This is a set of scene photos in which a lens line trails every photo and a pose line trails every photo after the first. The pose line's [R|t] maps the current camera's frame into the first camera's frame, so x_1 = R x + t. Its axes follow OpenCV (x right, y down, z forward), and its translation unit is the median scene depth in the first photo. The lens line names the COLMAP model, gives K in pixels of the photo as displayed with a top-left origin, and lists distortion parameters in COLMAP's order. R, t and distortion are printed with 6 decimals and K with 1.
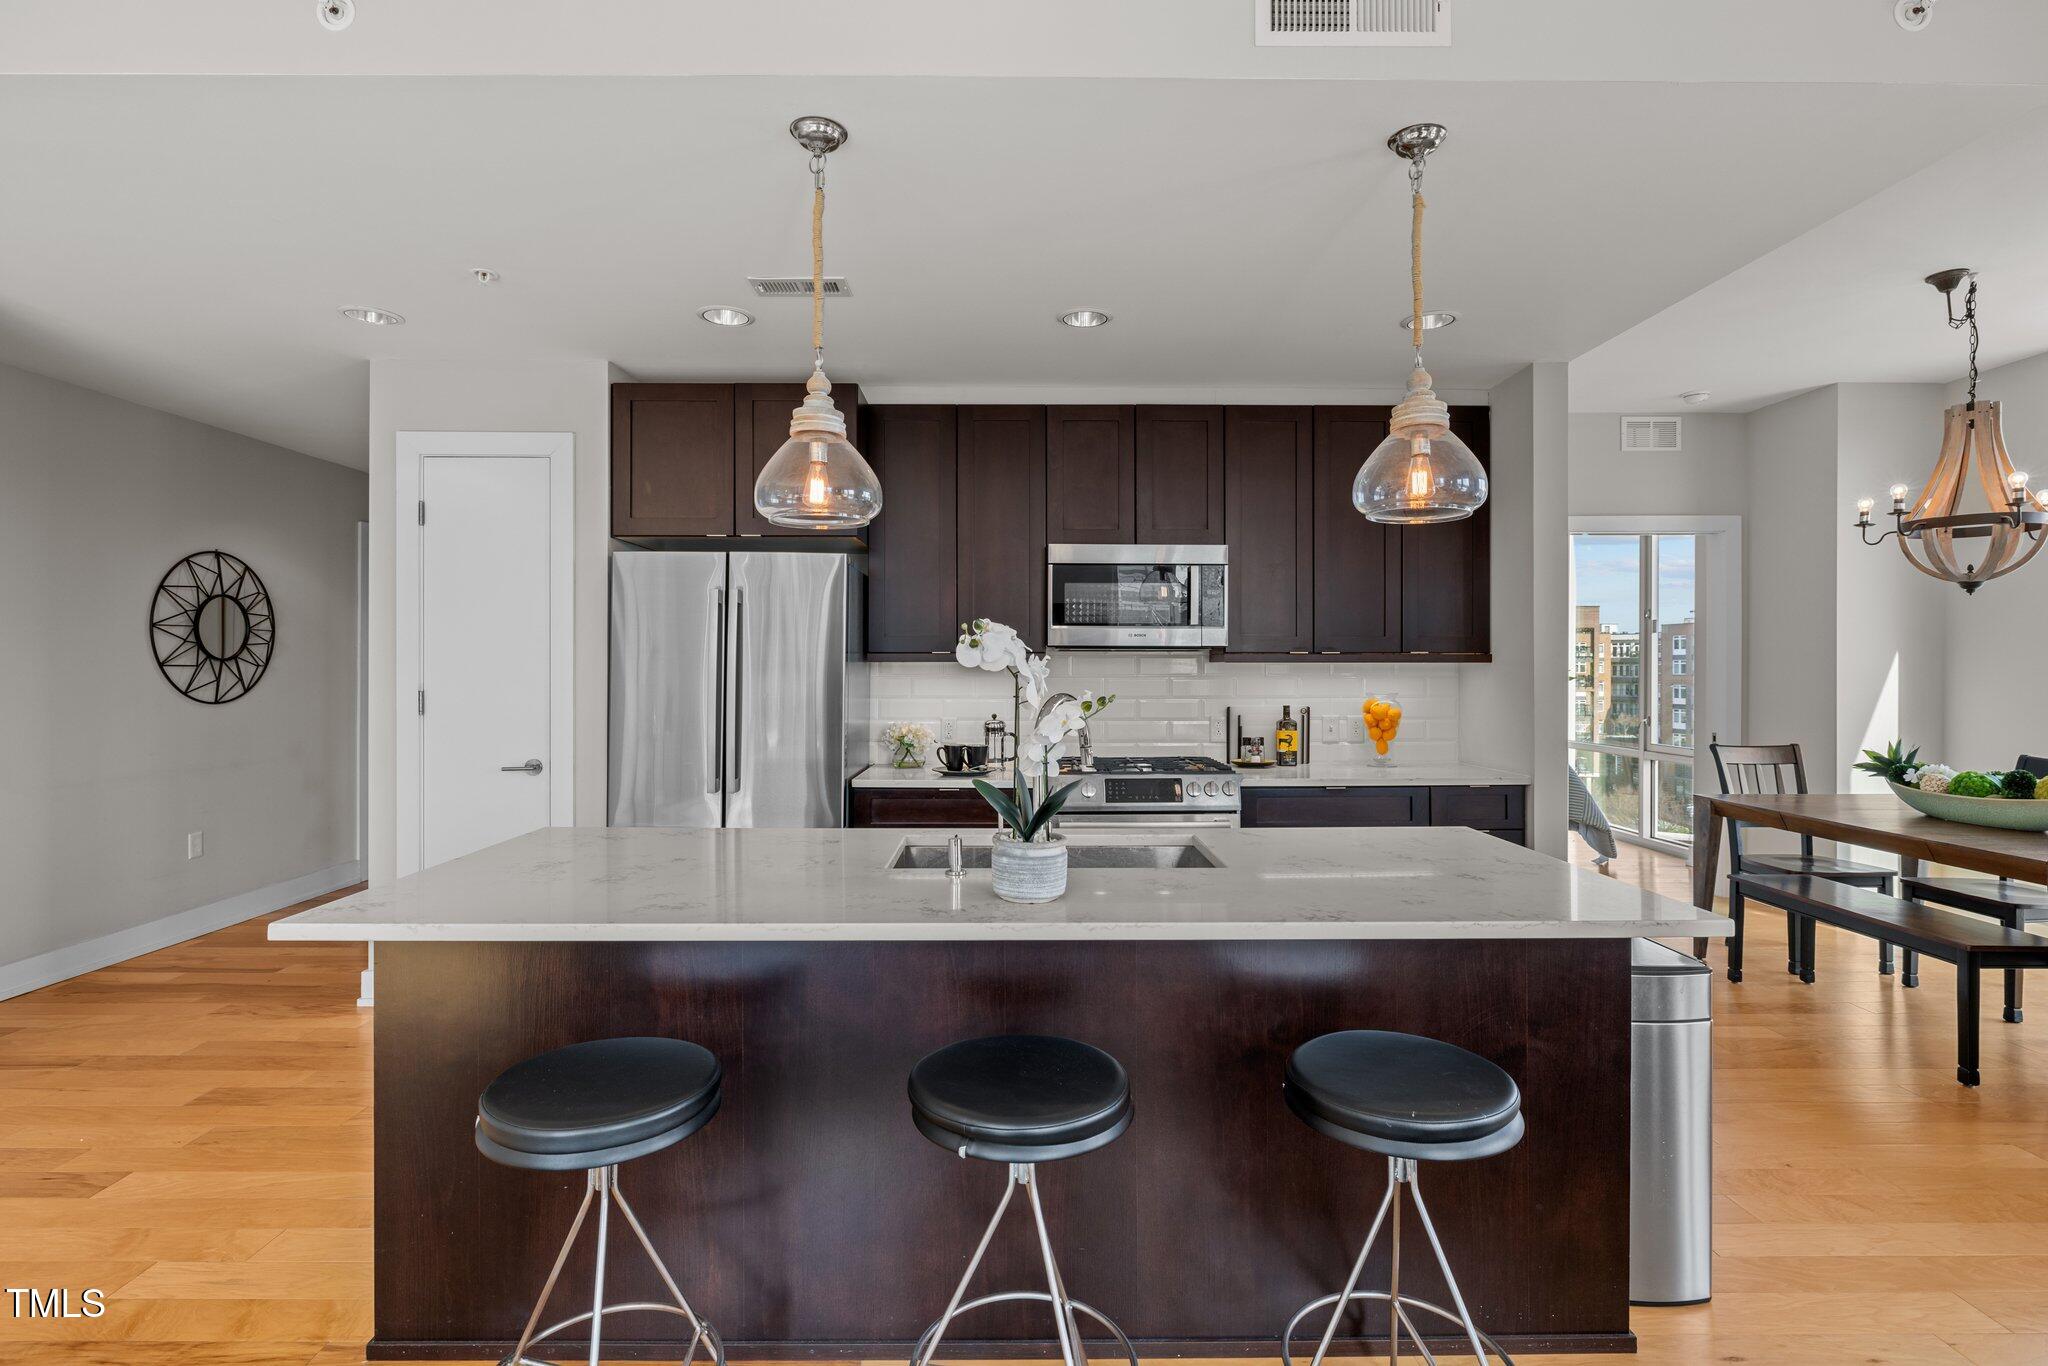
lens RADIAL K [[974.3, 0, 1019.1], [0, 974.3, 666.1], [0, 0, 1]] dist [-0.003725, 0.002075]
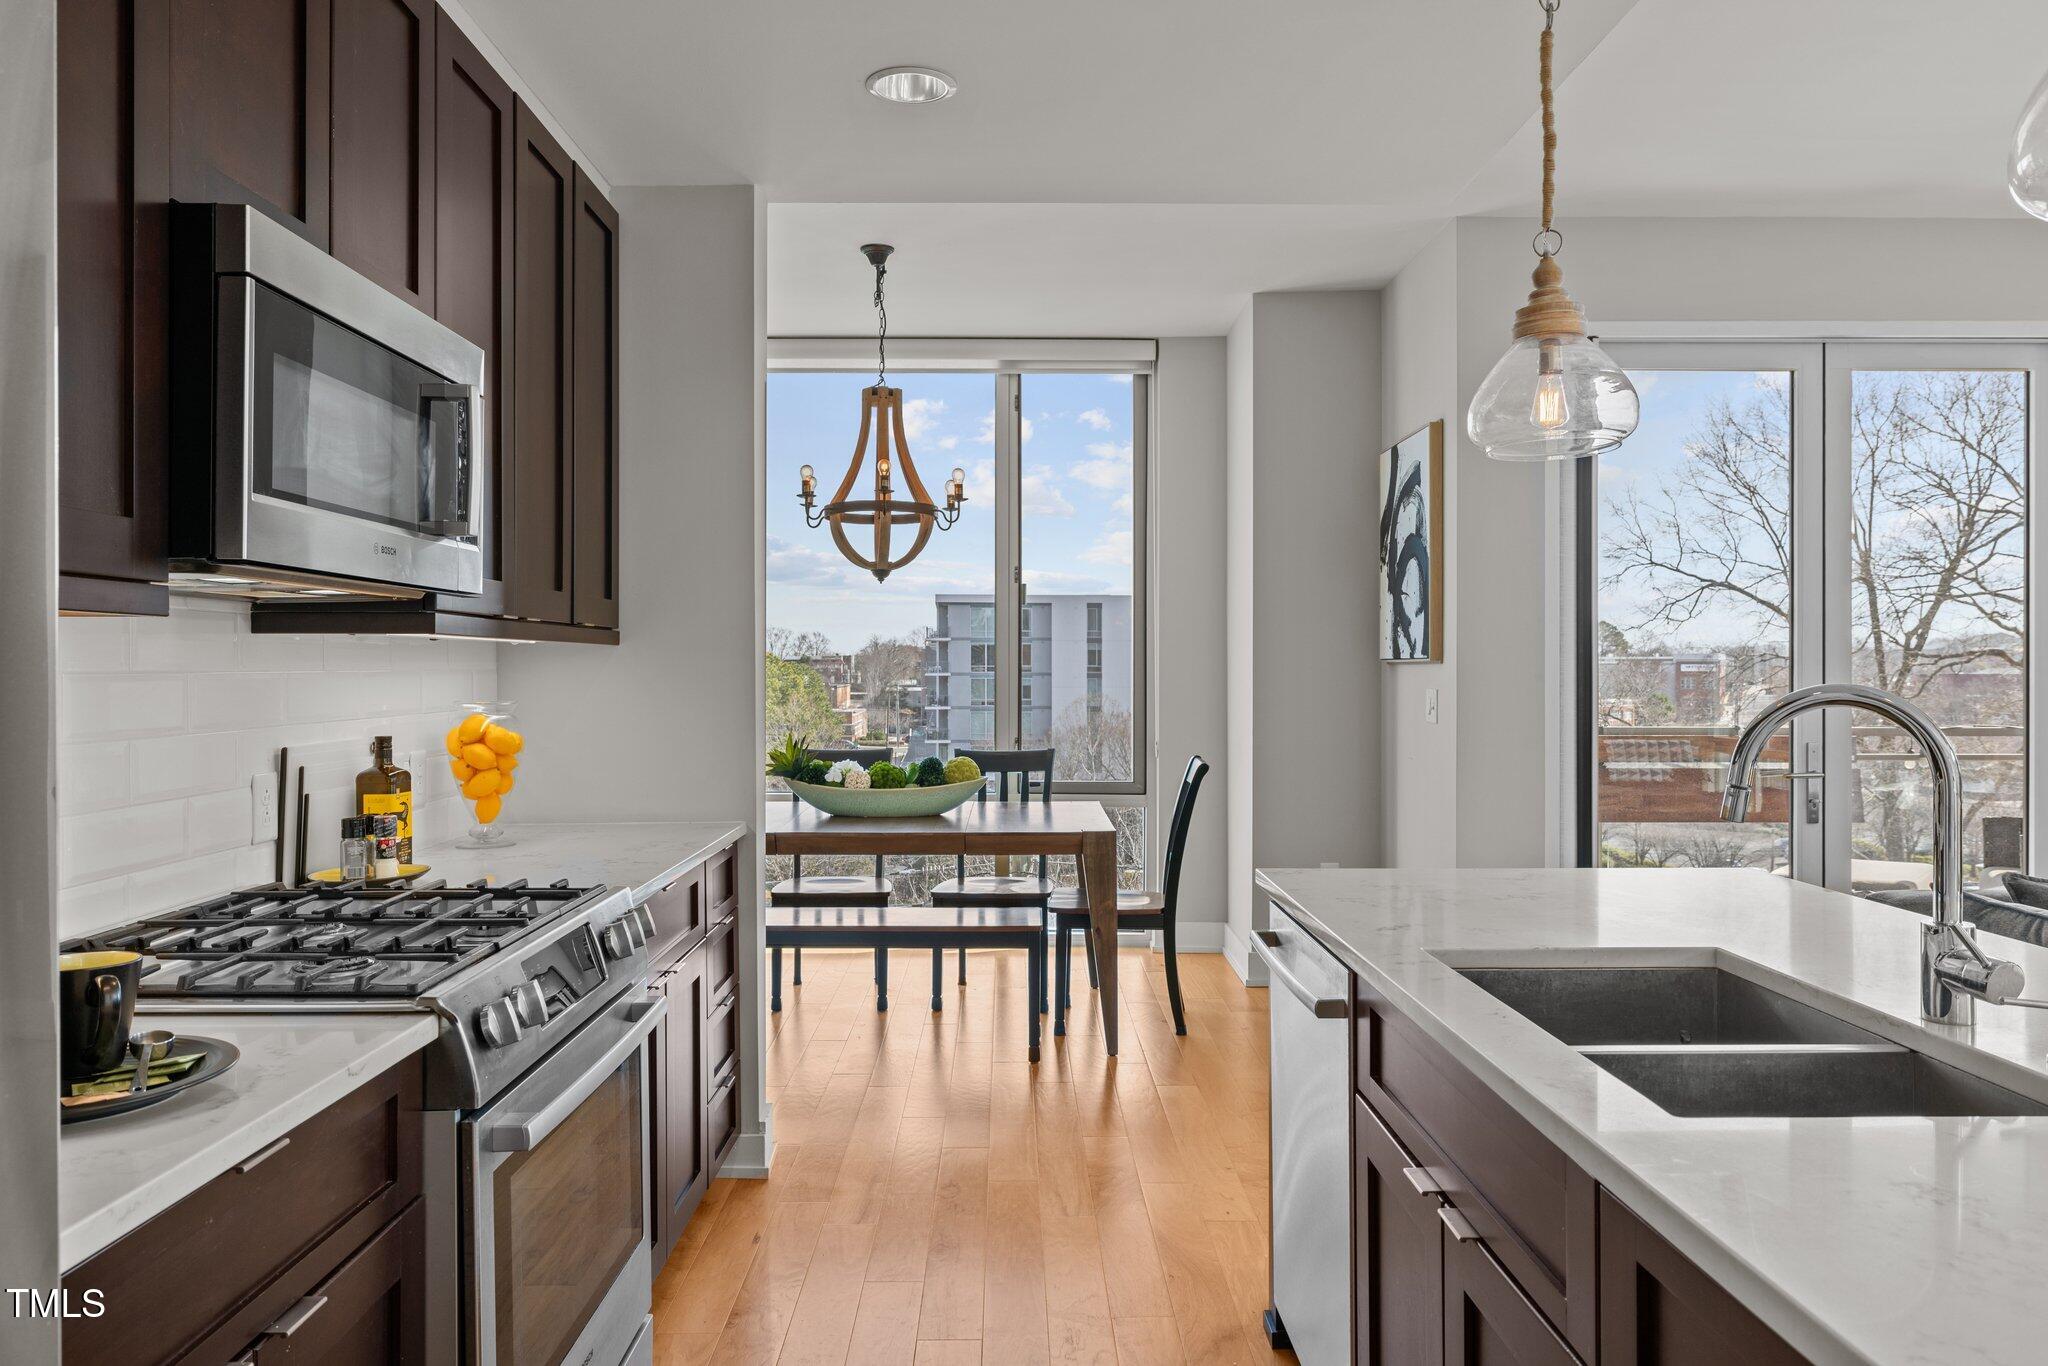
lens RADIAL K [[1396.5, 0, 1028.1], [0, 1396.5, 678.4], [0, 0, 1]] dist [-0.000630, -0.000448]
pose [[-0.004830, -0.007875, 0.999957, -0.399262], [-0.000735, 0.999969, 0.007871, 0.010715], [-0.999988, -0.000697, -0.004836, 0.807070]]
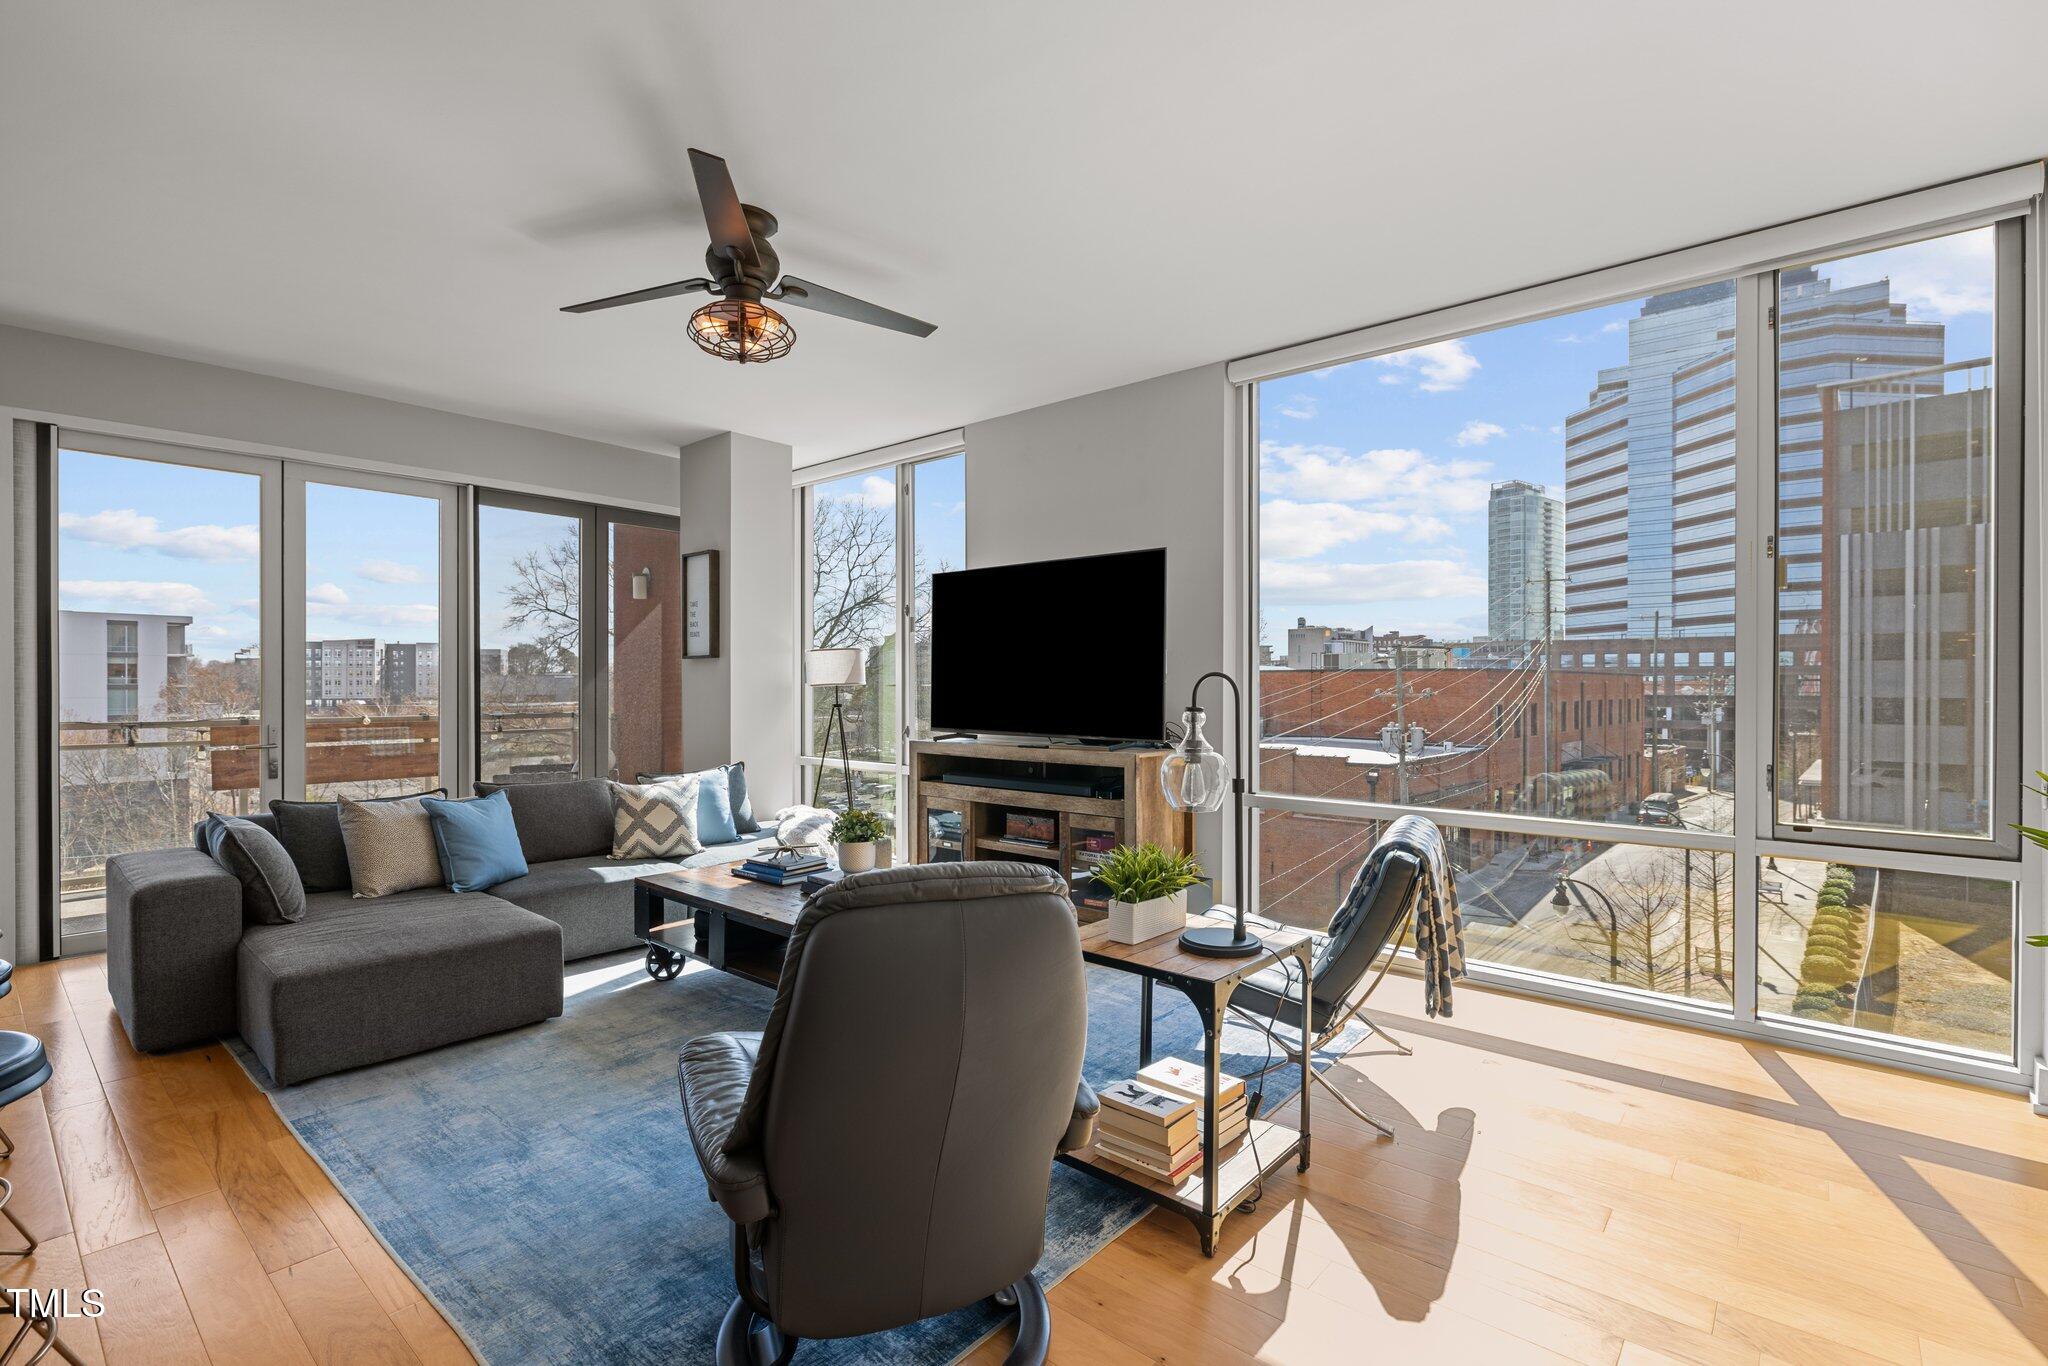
lens RADIAL K [[933.1, 0, 1021.4], [0, 933.1, 690.7], [0, 0, 1]] dist [-0.003057, 0.000984]
pose [[-0.749327, -0.007905, 0.662153, -0.732122], [-0.001821, 0.999950, 0.009877, 0.018013], [-0.662198, 0.006195, -0.749303, 0.370989]]
